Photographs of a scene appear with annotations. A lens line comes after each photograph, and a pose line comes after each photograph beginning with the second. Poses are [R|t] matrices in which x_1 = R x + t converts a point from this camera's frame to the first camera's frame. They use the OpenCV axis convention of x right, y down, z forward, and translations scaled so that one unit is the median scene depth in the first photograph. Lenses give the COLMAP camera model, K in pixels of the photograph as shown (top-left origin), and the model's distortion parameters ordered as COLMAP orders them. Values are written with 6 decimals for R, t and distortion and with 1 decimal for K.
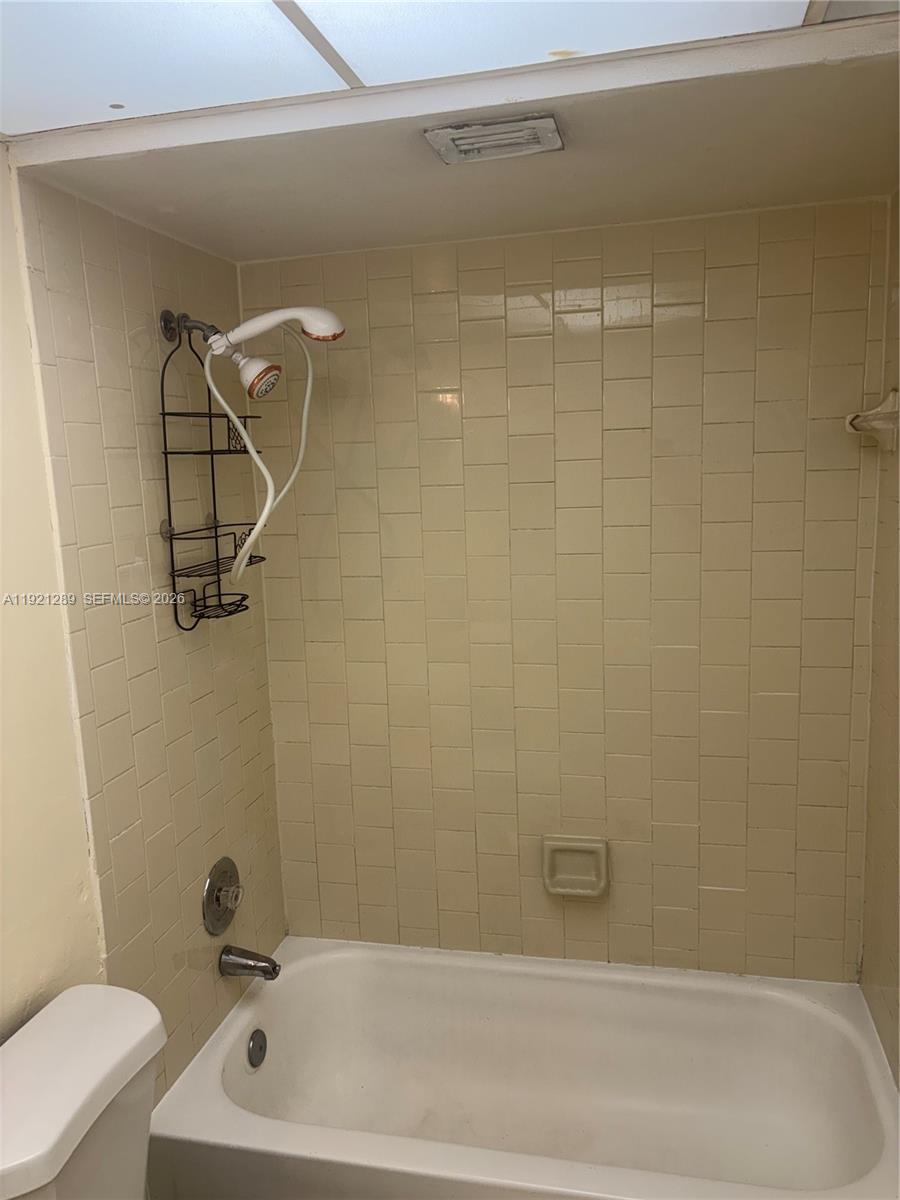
lens RADIAL K [[900.7, 0, 450.0], [0, 900.7, 600.0], [0, 0, 1]] dist [0.013714, -0.001662]
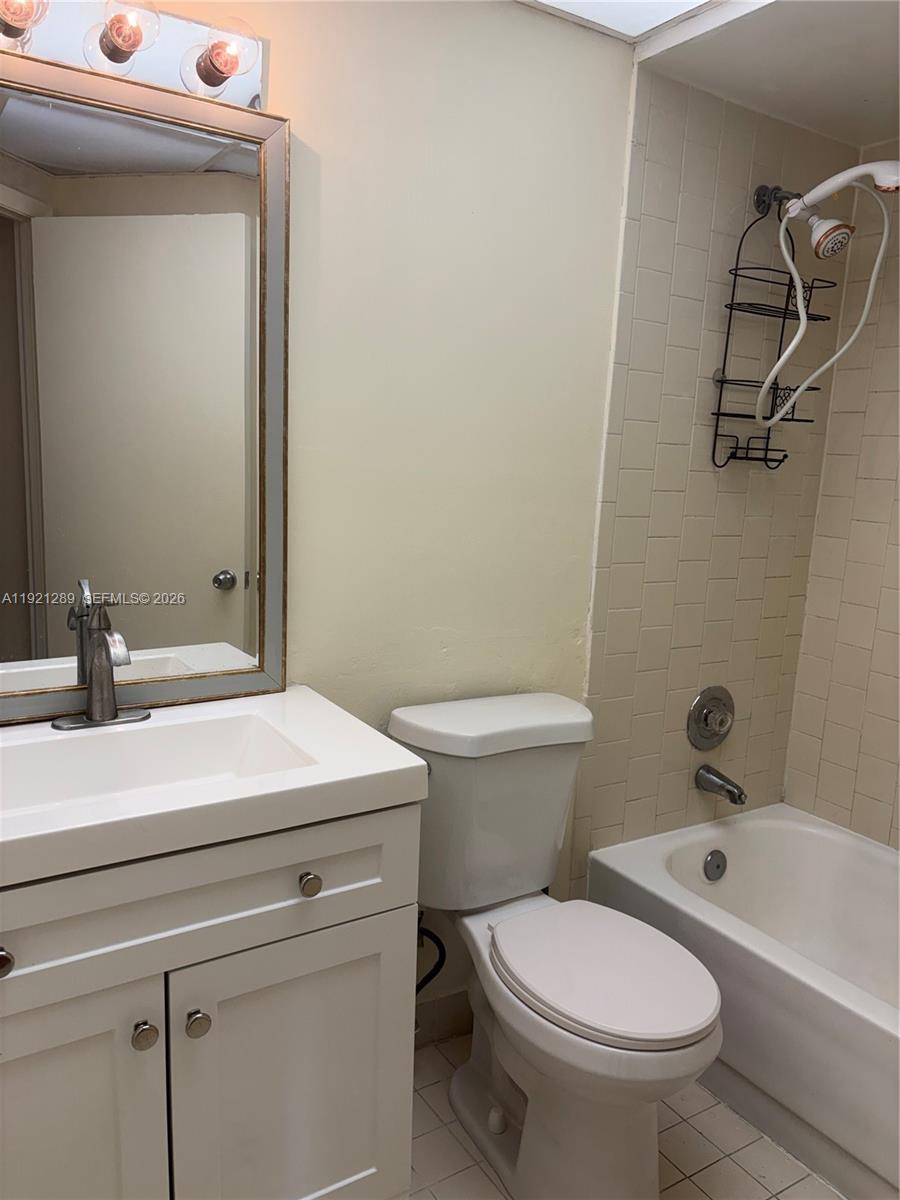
lens RADIAL K [[887.6, 0, 450.0], [0, 887.6, 600.0], [0, 0, 1]] dist [0.000672, -0.022622]
pose [[0.711664, 0.200160, -0.673402, 0.263021], [-0.188739, 0.977786, 0.091171, 0.163627], [0.676692, 0.062214, 0.733633, -0.047686]]
